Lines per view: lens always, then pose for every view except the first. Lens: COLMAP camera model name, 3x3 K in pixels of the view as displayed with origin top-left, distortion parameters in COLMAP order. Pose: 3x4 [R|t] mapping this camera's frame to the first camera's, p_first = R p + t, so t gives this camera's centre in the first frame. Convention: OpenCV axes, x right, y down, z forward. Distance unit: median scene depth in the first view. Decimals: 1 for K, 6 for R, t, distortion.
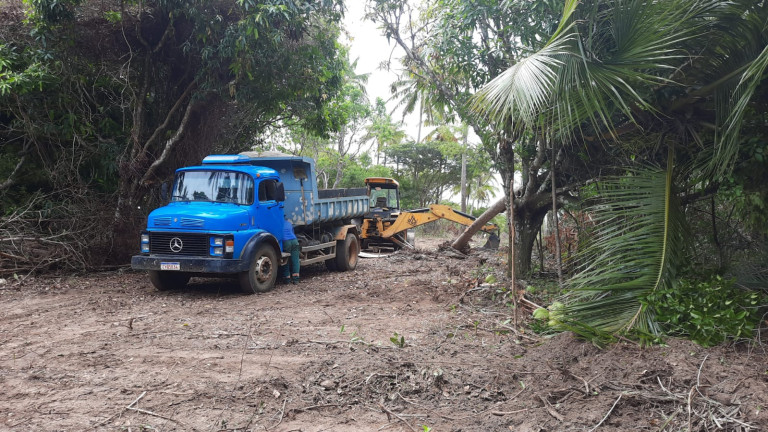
lens RADIAL K [[537.0, 0, 382.8], [0, 537.0, 217.3], [0, 0, 1]] dist [0.005864, -0.016302]
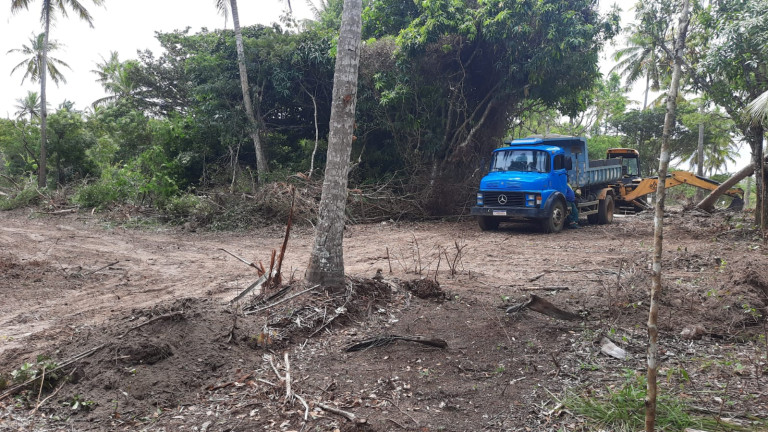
lens RADIAL K [[537.0, 0, 385.7], [0, 537.0, 211.1], [0, 0, 1]] dist [0.005864, -0.016302]
pose [[0.933877, 0.007333, -0.357518, -0.107967], [0.007445, 0.999174, 0.039942, 0.015144], [0.357516, -0.039963, 0.933052, -0.411037]]
